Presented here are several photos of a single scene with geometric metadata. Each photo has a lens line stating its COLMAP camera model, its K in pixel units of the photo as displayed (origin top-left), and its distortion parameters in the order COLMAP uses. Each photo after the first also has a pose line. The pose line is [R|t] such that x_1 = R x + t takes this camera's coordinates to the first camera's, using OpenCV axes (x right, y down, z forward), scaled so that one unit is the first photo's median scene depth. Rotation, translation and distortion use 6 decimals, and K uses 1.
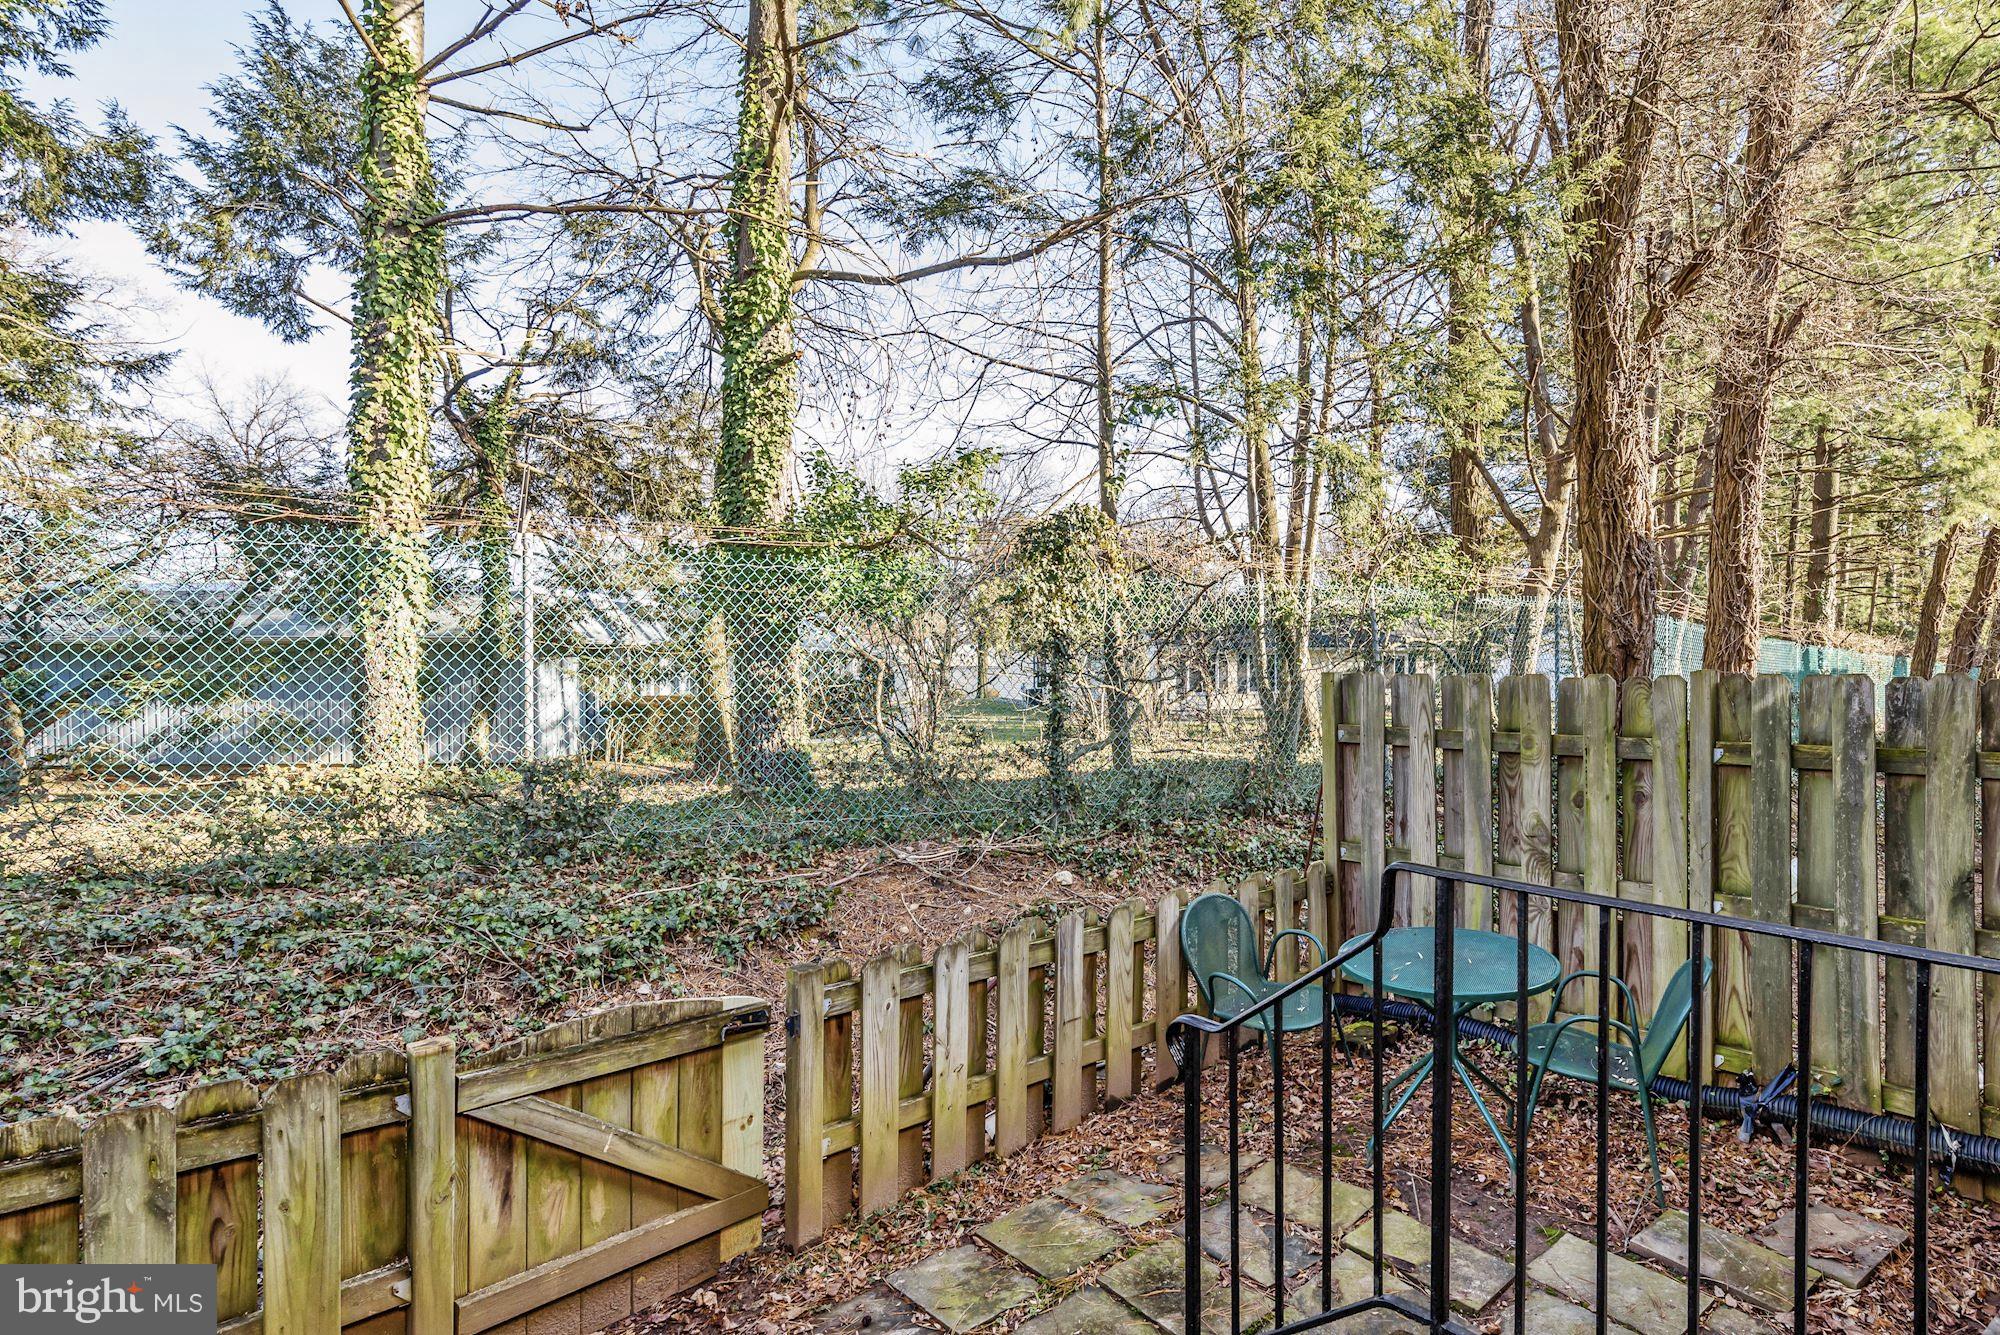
lens RADIAL K [[881.2, 0, 1001.2], [0, 881.2, 661.8], [0, 0, 1]] dist [0.001450, 0.000123]
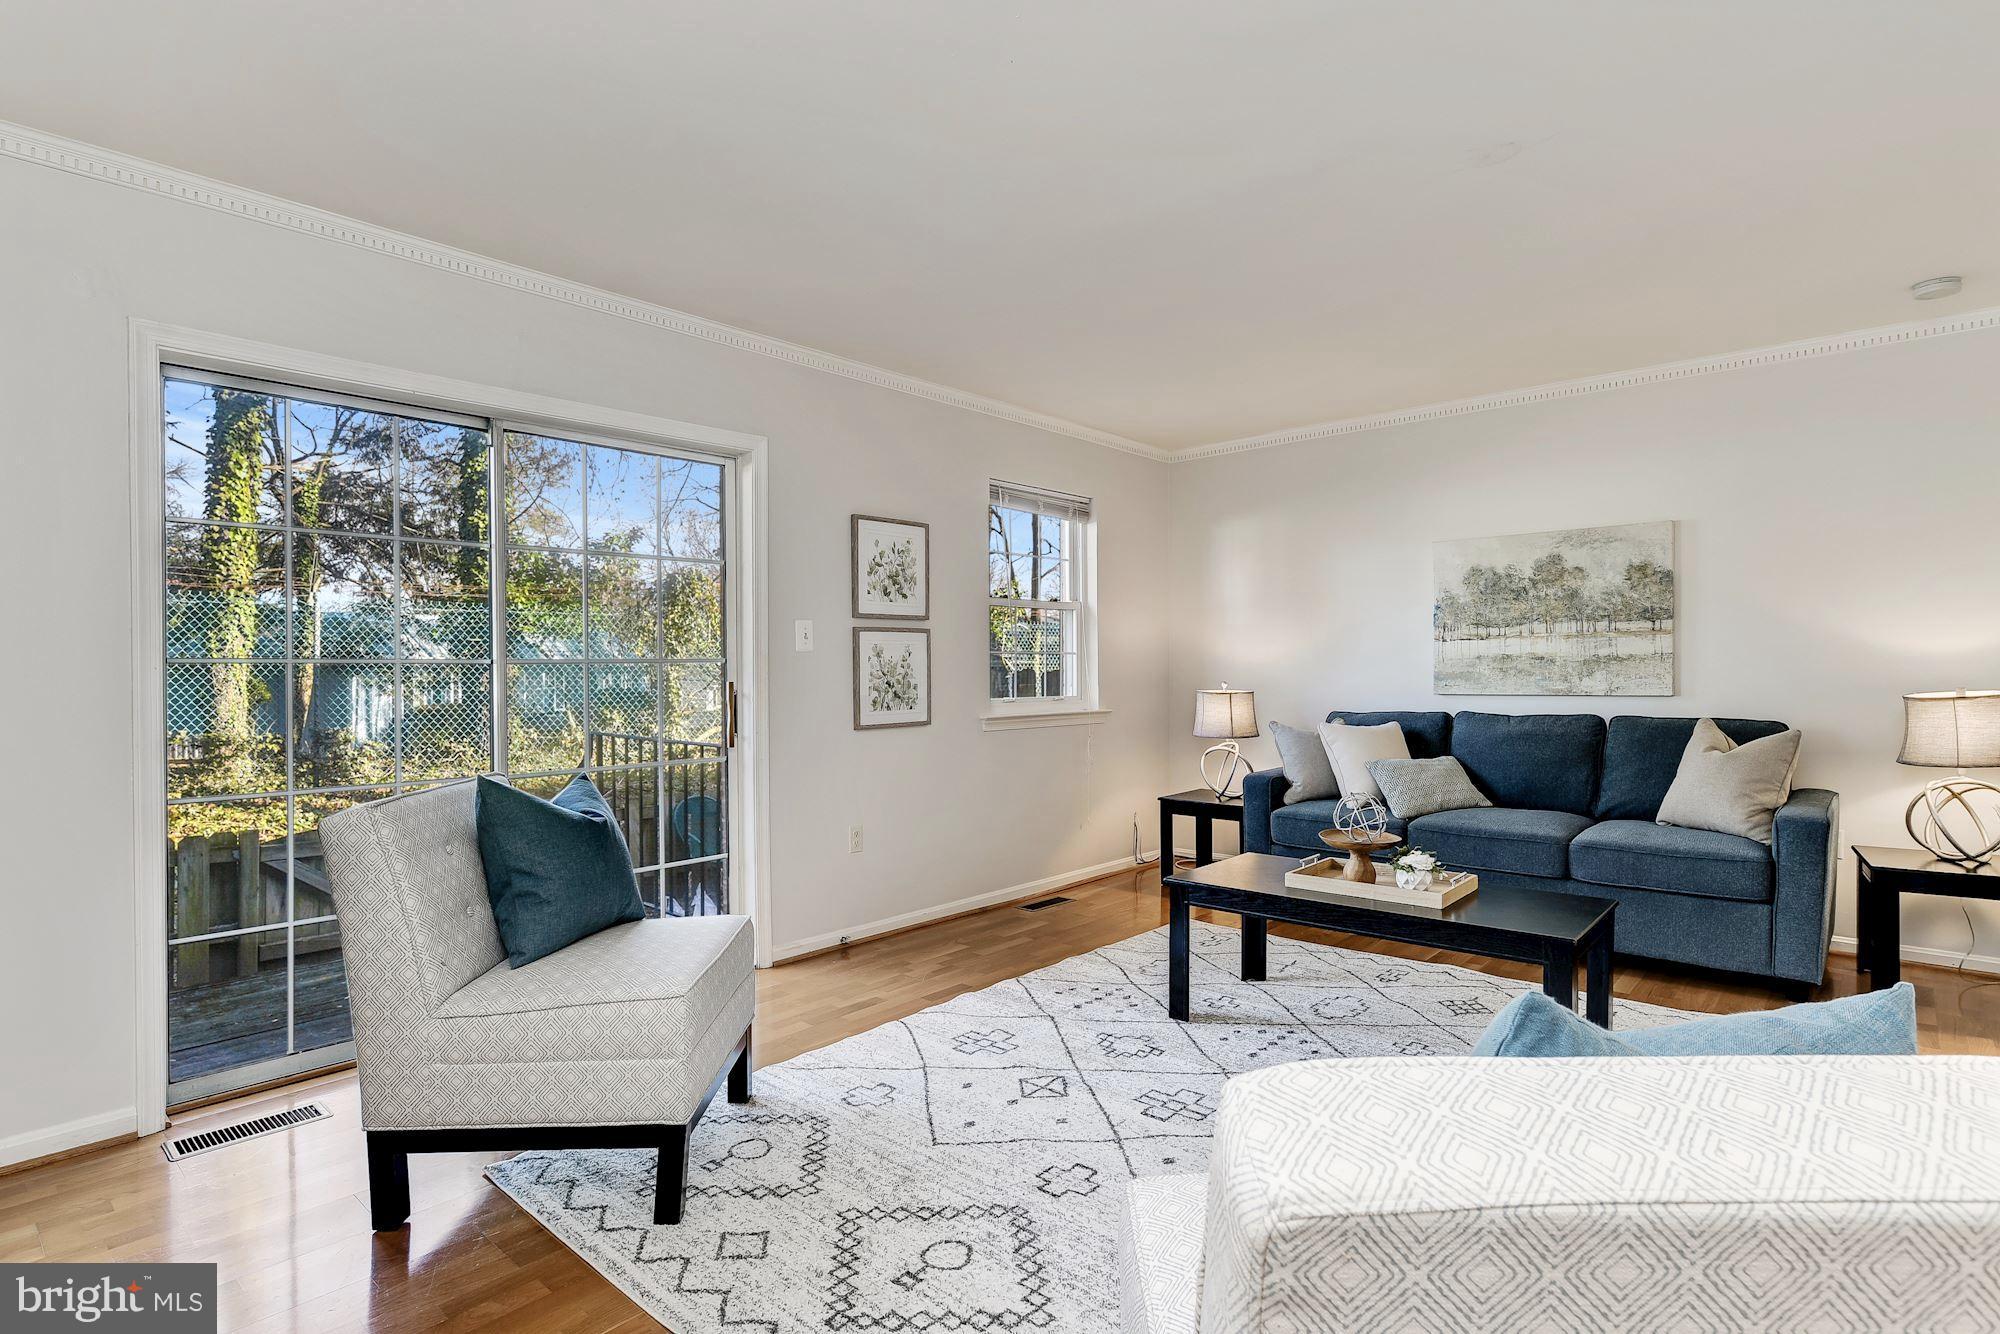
lens RADIAL K [[1010.4, 0, 999.2], [0, 1010.4, 669.0], [0, 0, 1]] dist [-0.008235, -0.000036]
pose [[0.998661, 0.000464, 0.051730, 0.575267], [0.000014, 0.999957, -0.009244, 0.011982], [-0.051732, 0.009232, 0.998618, -0.845614]]
